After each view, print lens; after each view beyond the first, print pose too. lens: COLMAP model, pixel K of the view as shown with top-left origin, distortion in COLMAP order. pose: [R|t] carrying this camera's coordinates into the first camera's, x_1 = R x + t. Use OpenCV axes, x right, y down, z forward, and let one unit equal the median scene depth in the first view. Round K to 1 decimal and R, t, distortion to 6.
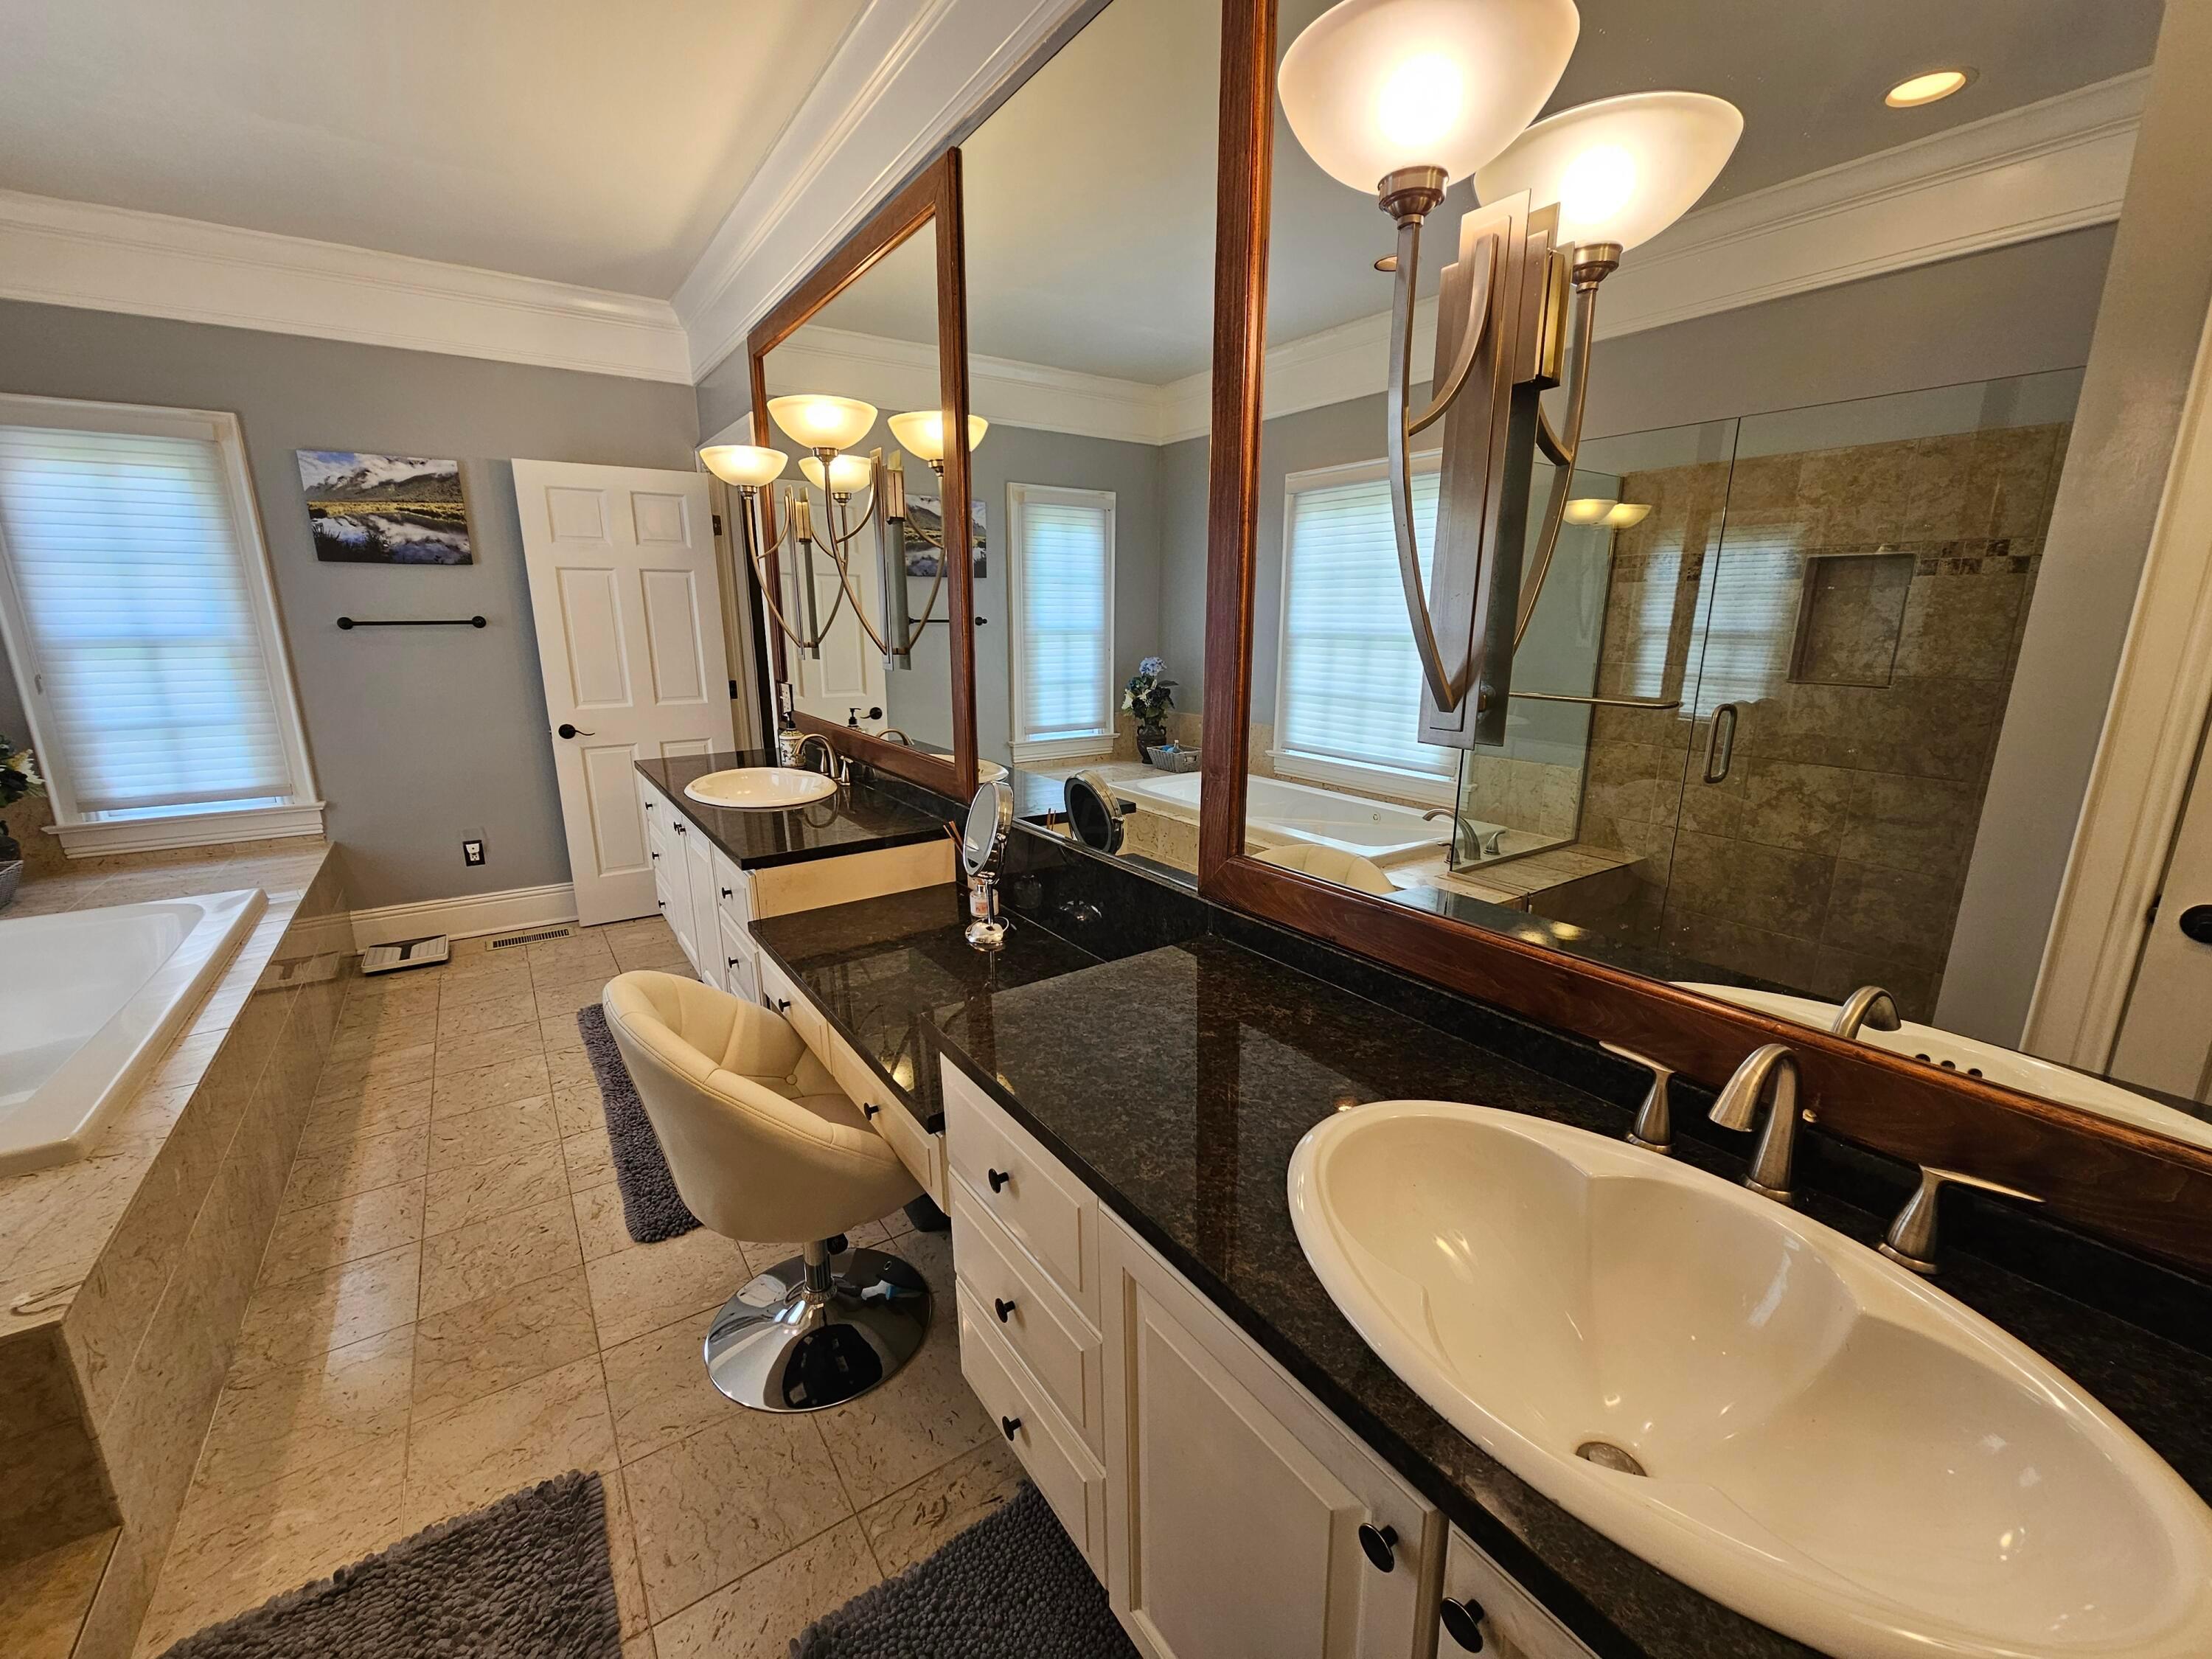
lens RADIAL K [[905.5, 0, 1098.3], [0, 905.5, 834.5], [0, 0, 1]] dist [-0.001660, -0.000705]
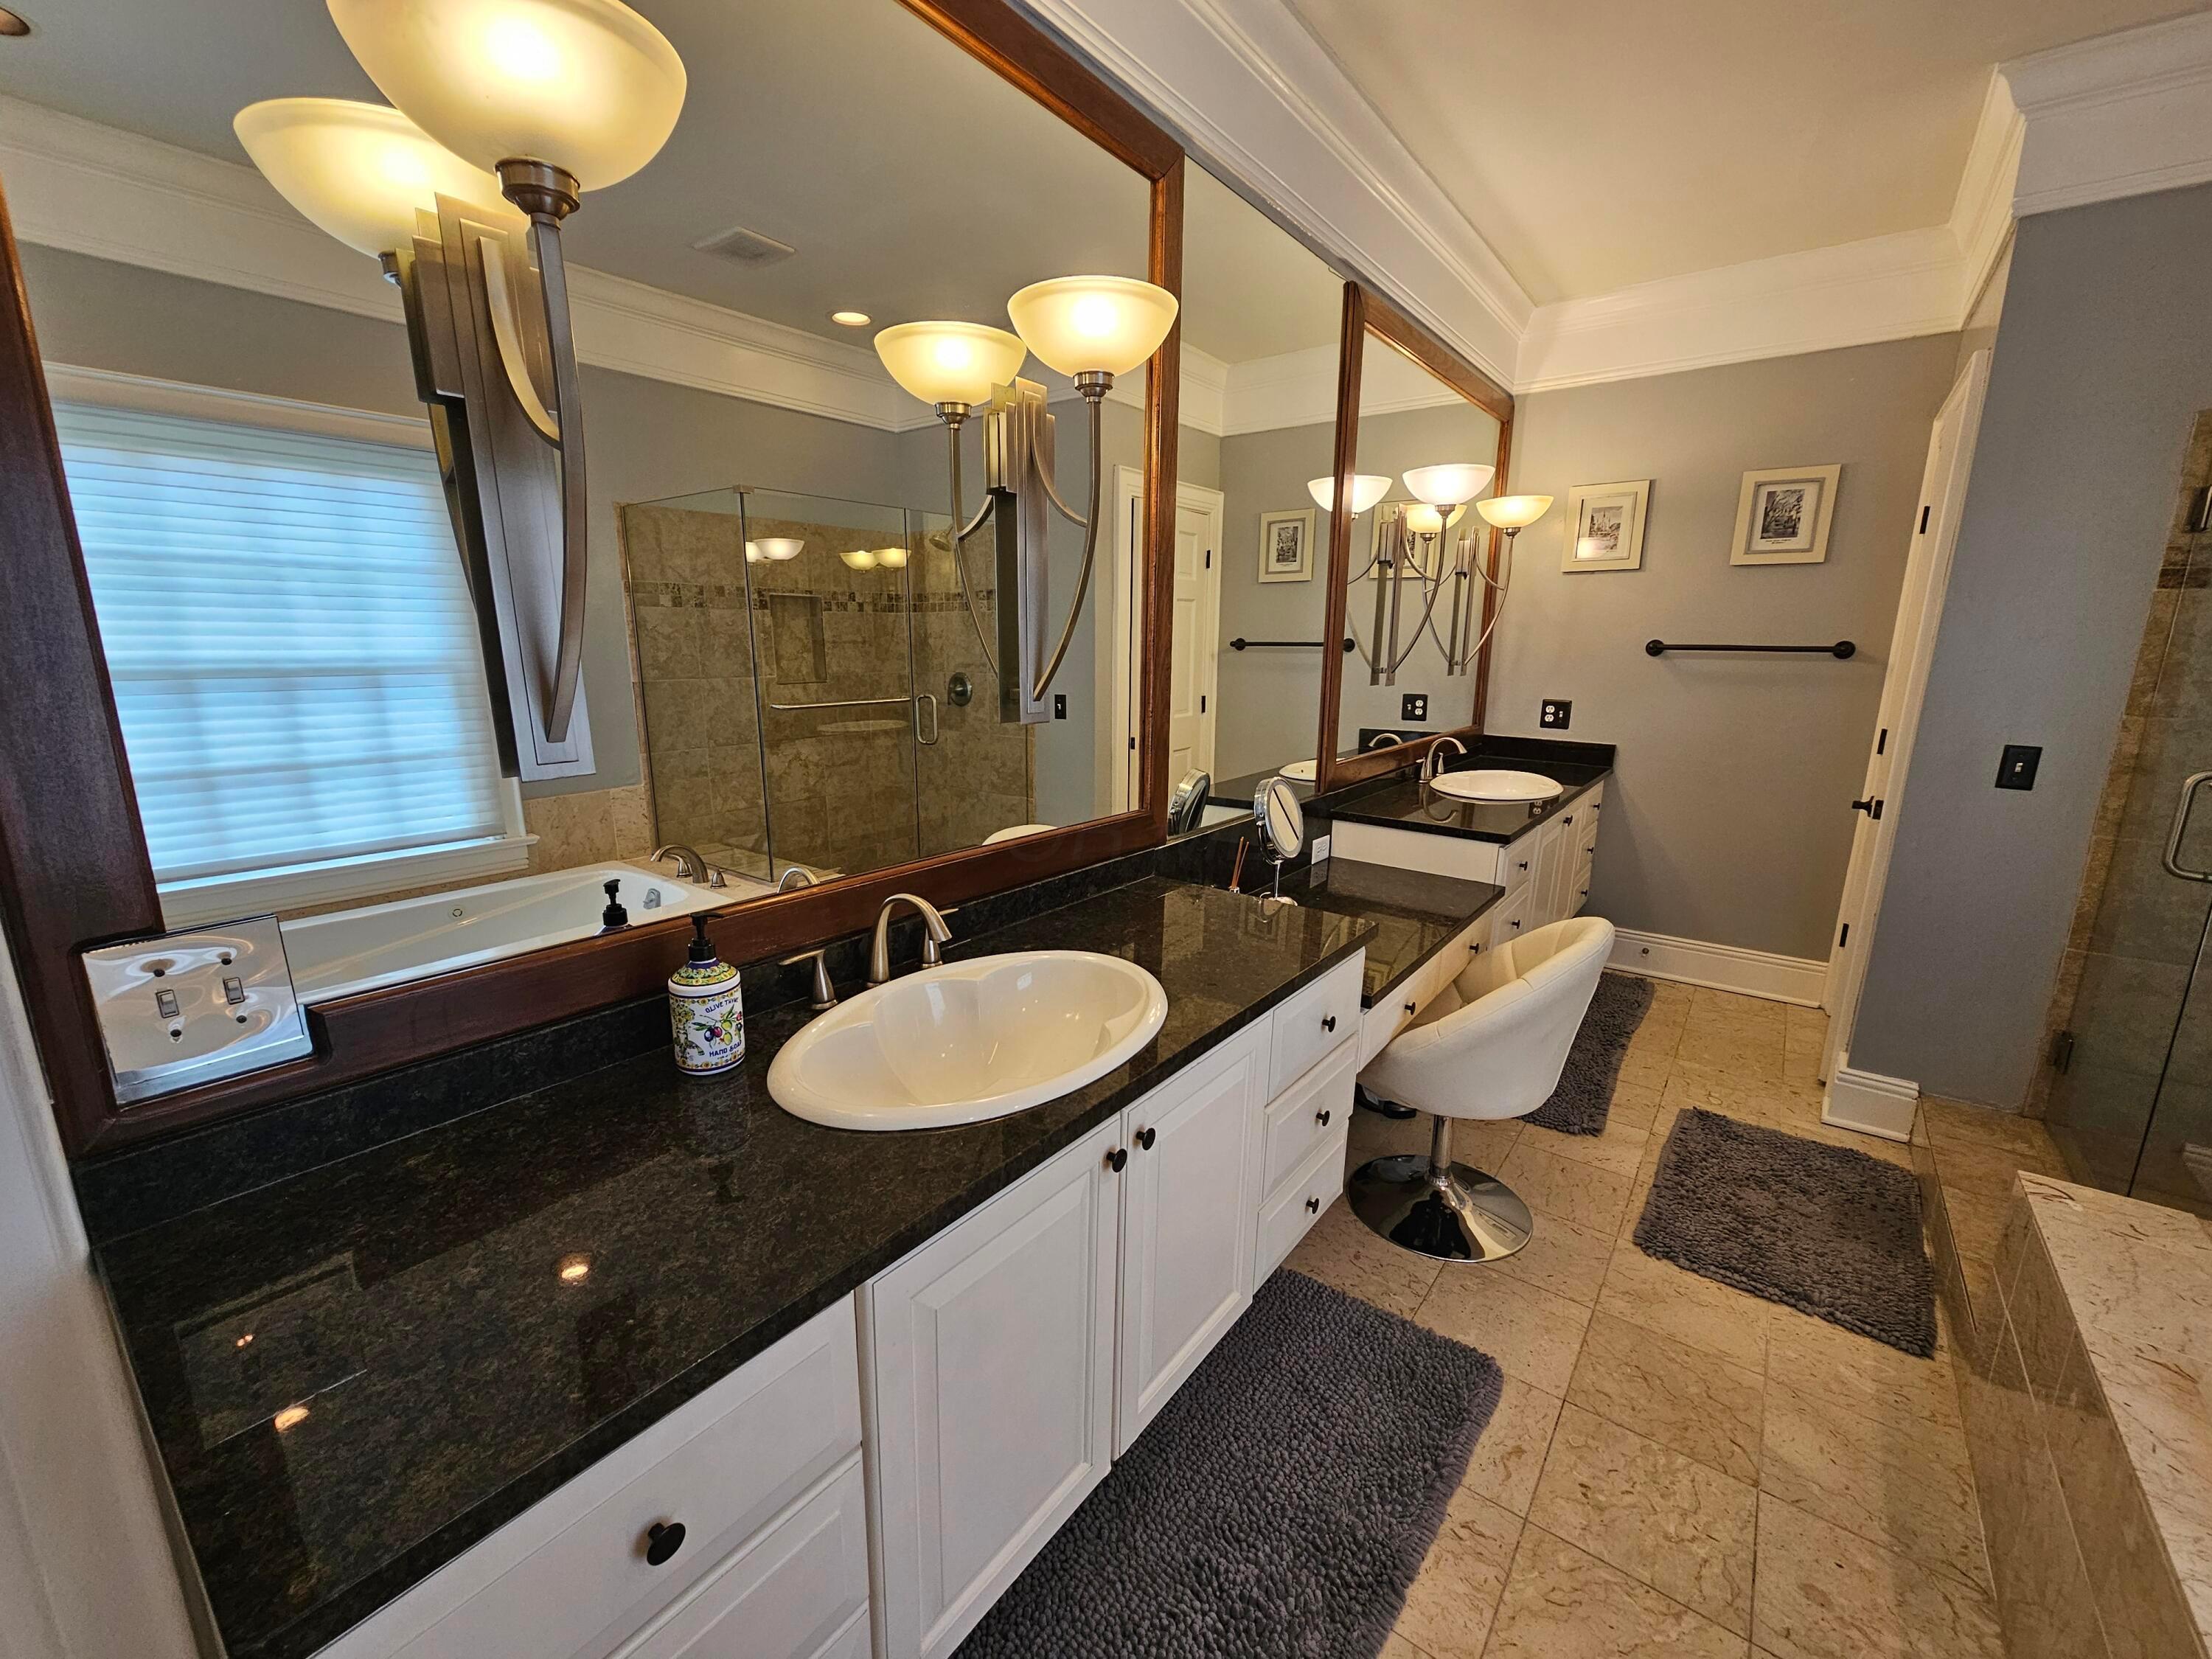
lens RADIAL K [[905.5, 0, 1098.3], [0, 905.5, 834.5], [0, 0, 1]] dist [-0.001660, -0.000705]
pose [[-0.310866, -0.211104, 0.926713, -0.688962], [0.219767, 0.932634, 0.286174, -0.229667], [-0.924697, 0.292623, -0.243531, 0.903027]]
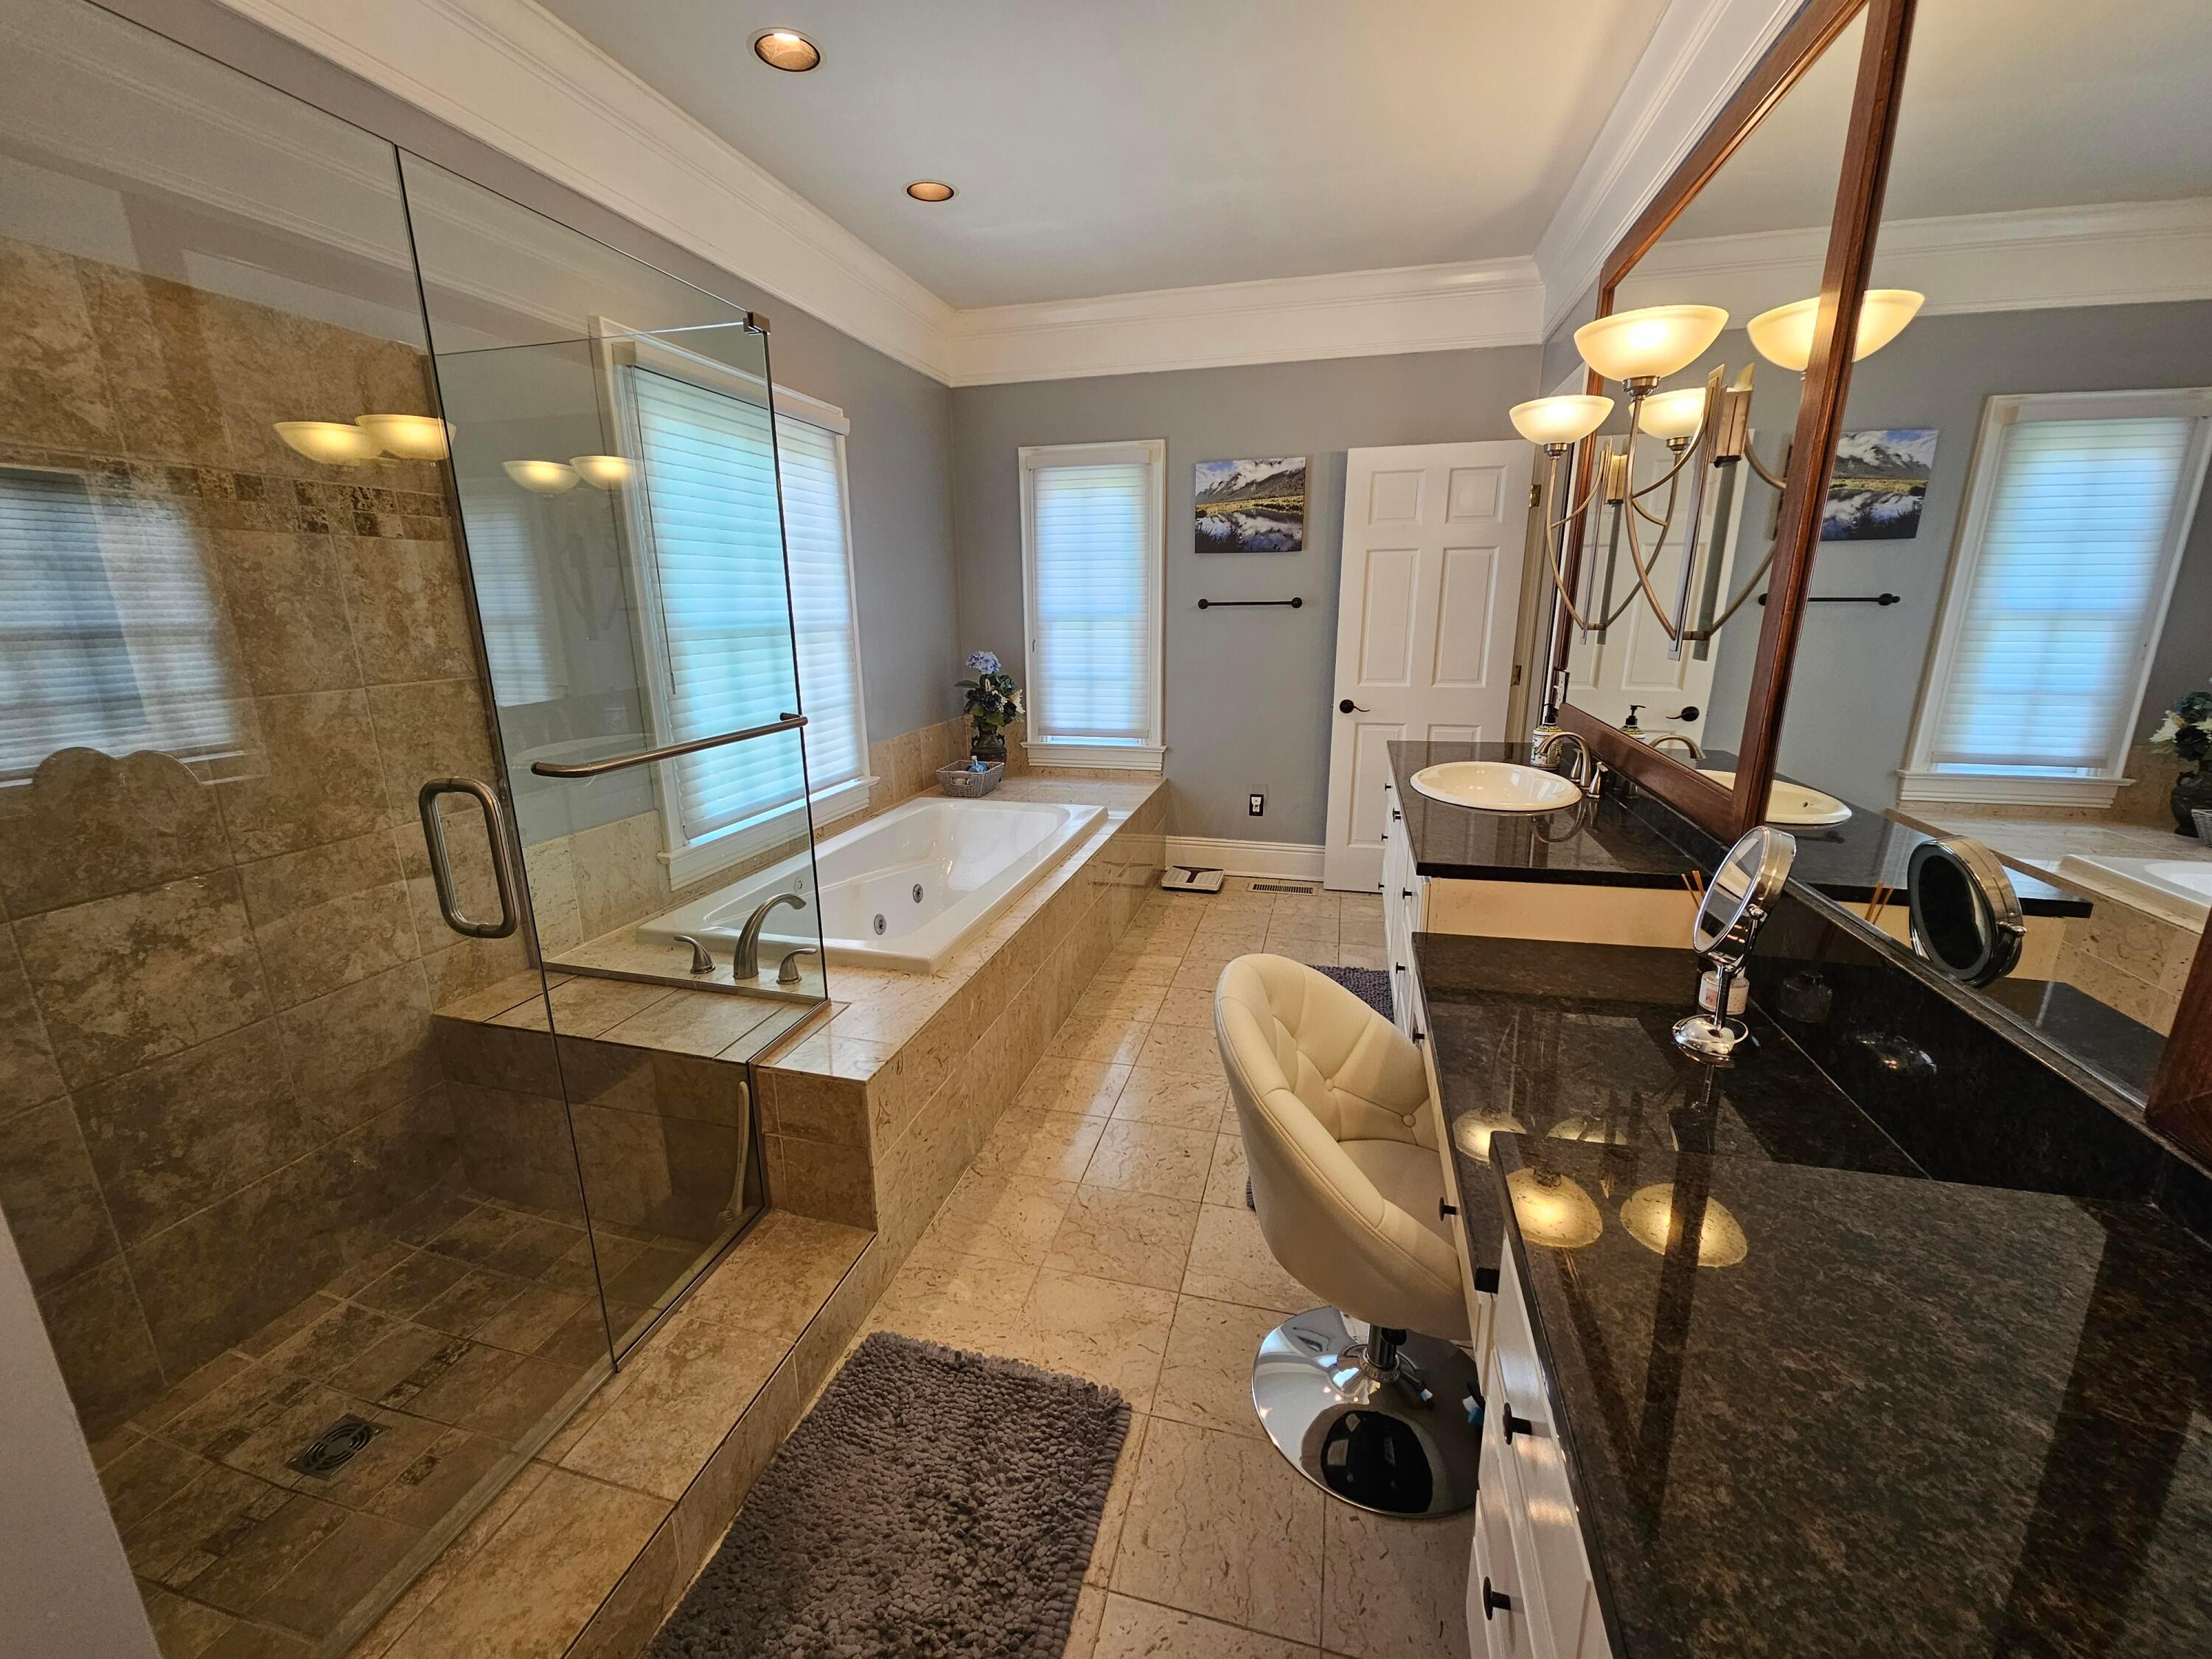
lens RADIAL K [[902.1, 0, 1100.8], [0, 902.1, 840.3], [0, 0, 1]] dist [-0.001517, 0.000297]
pose [[0.655408, 0.187845, -0.731542, 0.032344], [-0.170257, 0.980393, 0.099207, -0.018952], [0.735835, 0.059529, 0.674540, 0.103241]]
